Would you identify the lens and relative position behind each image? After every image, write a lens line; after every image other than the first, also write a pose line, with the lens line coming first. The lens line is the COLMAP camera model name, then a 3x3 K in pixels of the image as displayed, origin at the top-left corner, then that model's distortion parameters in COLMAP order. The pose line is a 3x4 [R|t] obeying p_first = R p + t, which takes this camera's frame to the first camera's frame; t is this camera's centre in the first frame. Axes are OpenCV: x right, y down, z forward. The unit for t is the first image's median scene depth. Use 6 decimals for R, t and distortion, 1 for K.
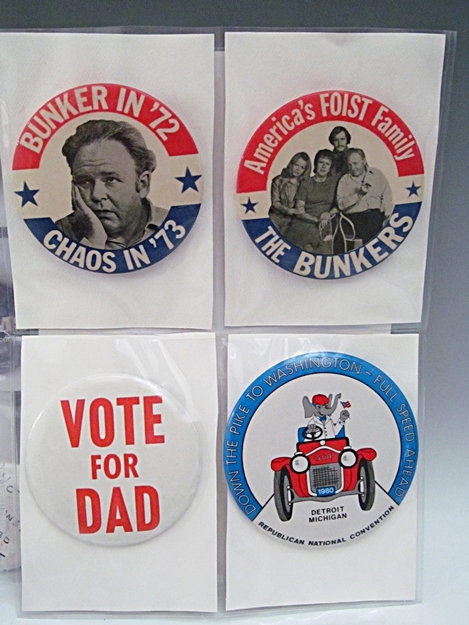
lens RADIAL K [[678.7, 0, 234.4], [0, 678.7, 311.4], [0, 0, 1]] dist [-0.127155, 0.000000]
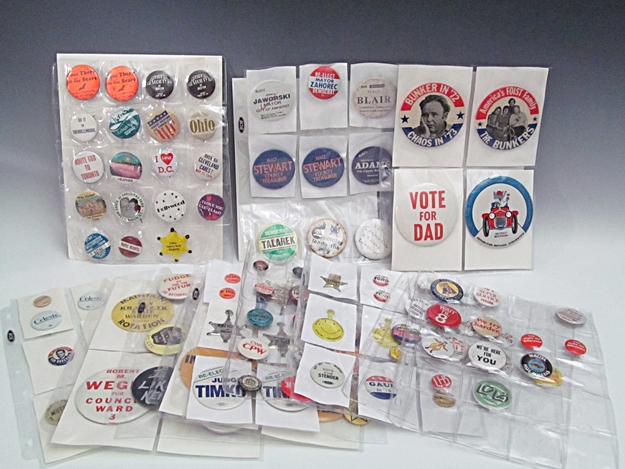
lens RADIAL K [[678.7, 0, 311.2], [0, 678.7, 235.7], [0, 0, 1]] dist [-0.127155, 0.000000]
pose [[0.999710, 0.000399, 0.024095, -0.742172], [-0.002544, 0.996026, 0.089031, 0.063558], [-0.023964, -0.089067, 0.995737, -1.822168]]
